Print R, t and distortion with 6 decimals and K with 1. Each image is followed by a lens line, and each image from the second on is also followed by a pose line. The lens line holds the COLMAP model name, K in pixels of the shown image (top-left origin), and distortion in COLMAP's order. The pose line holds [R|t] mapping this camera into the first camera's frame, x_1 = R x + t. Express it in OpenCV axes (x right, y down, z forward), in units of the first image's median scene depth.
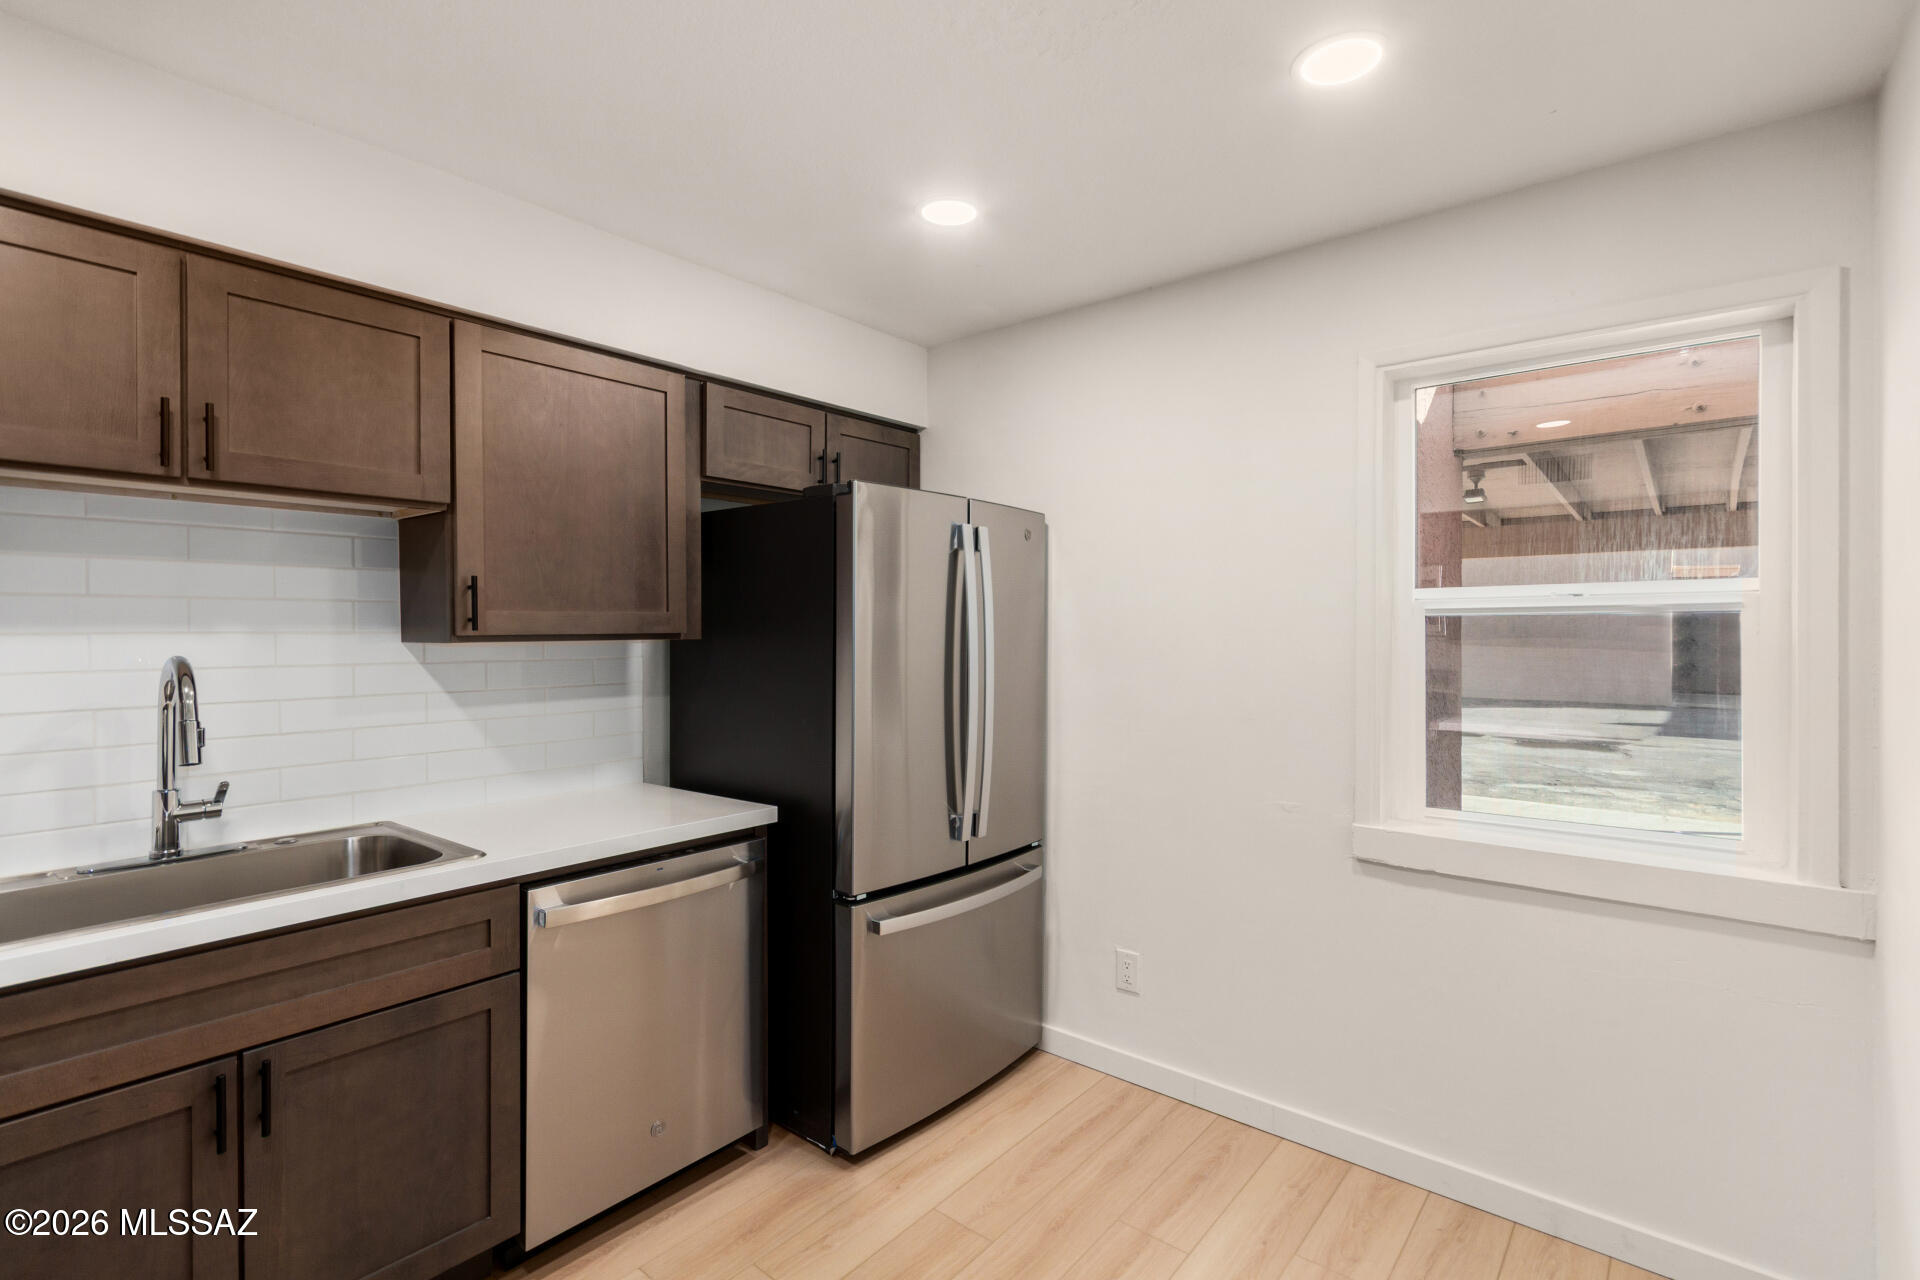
lens RADIAL K [[900.4, 0, 985.8], [0, 900.4, 637.1], [0, 0, 1]] dist [0.002380, 0.002621]
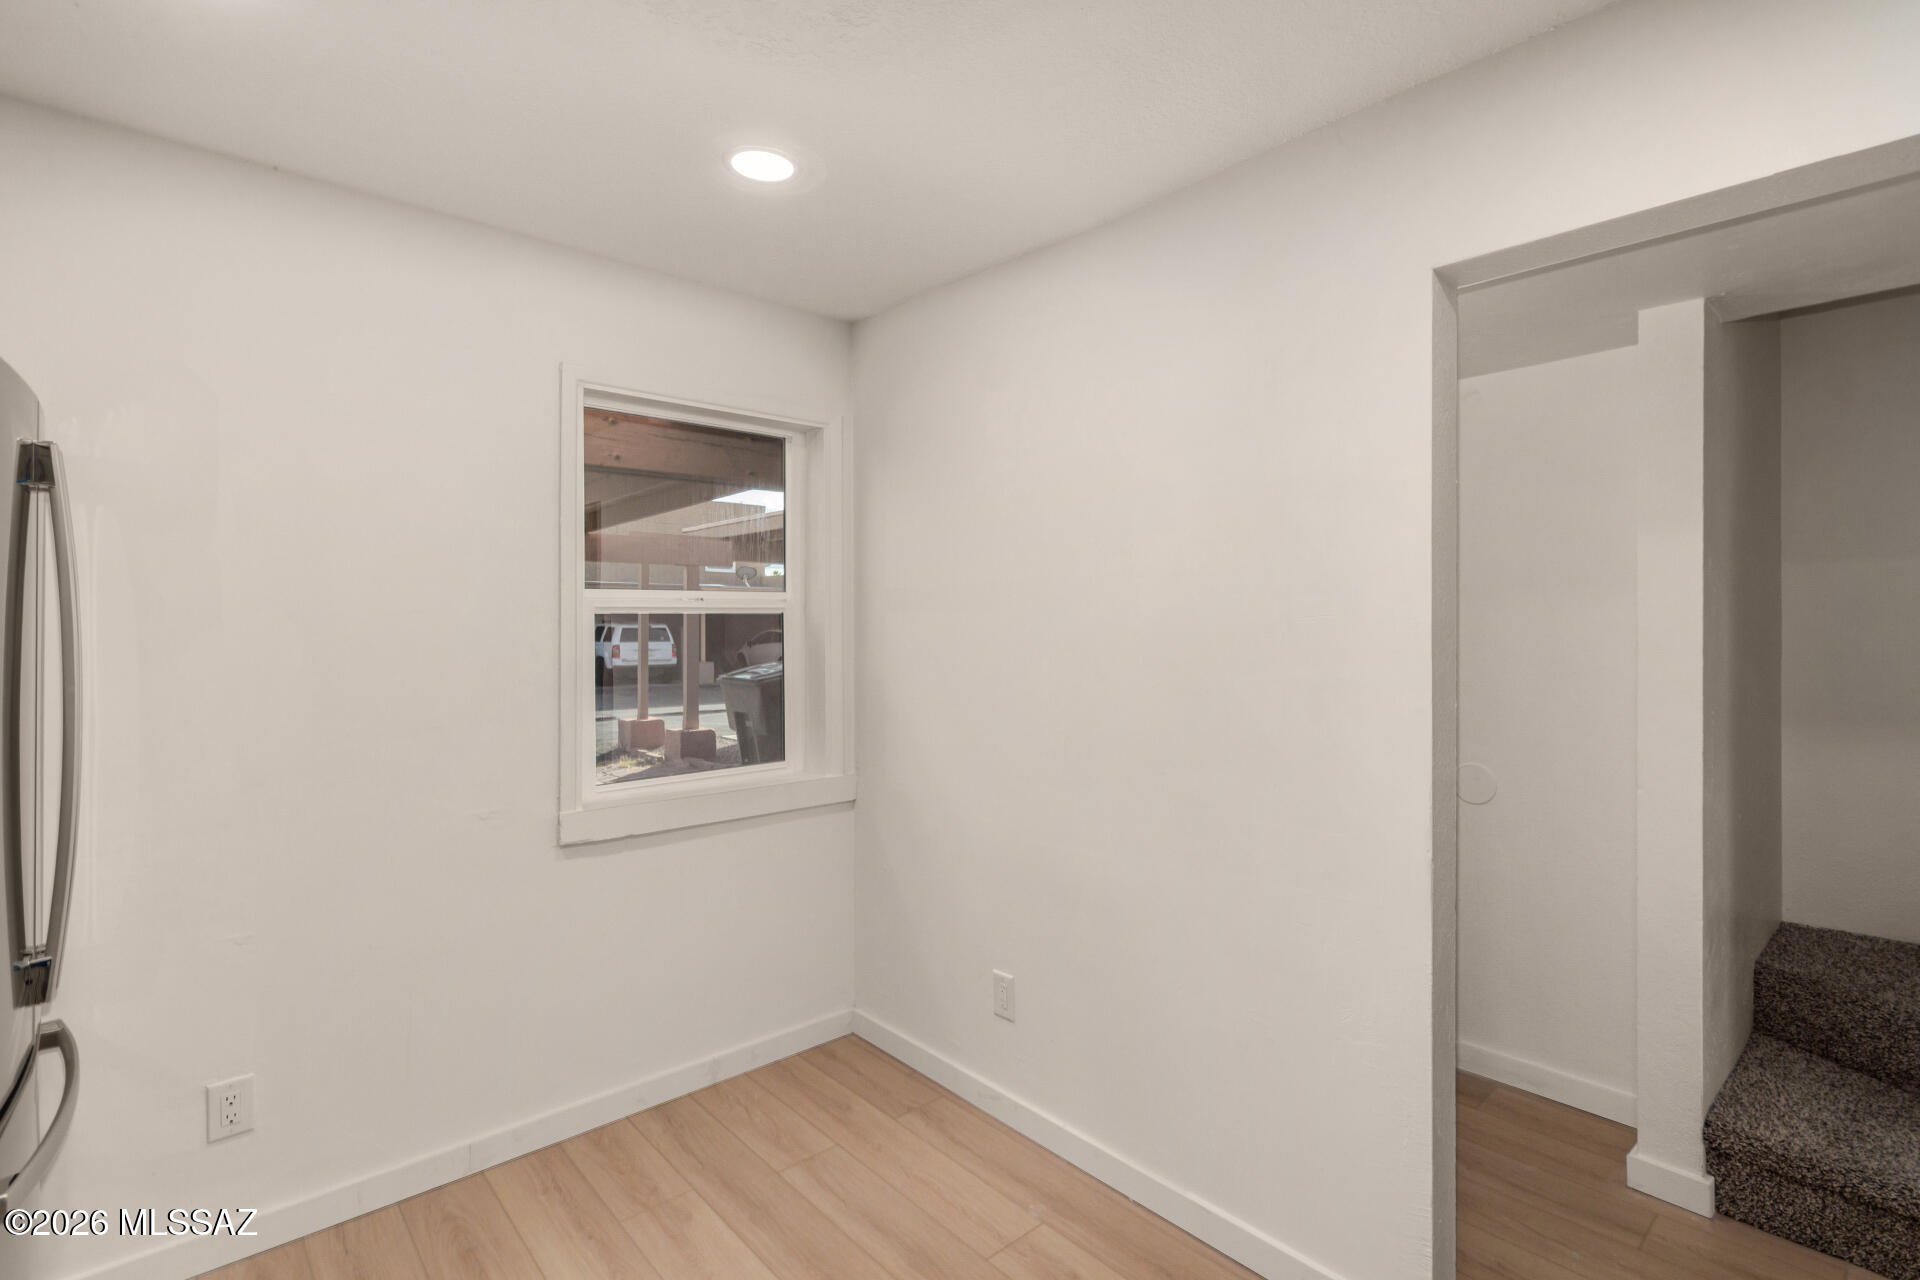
lens RADIAL K [[900.4, 0, 975.8], [0, 900.4, 611.1], [0, 0, 1]] dist [0.002380, 0.002621]
pose [[0.168081, 0.008110, 0.985740, -0.565810], [0.018886, 0.999756, -0.011445, -0.005524], [-0.985592, 0.020541, 0.167887, 0.361943]]
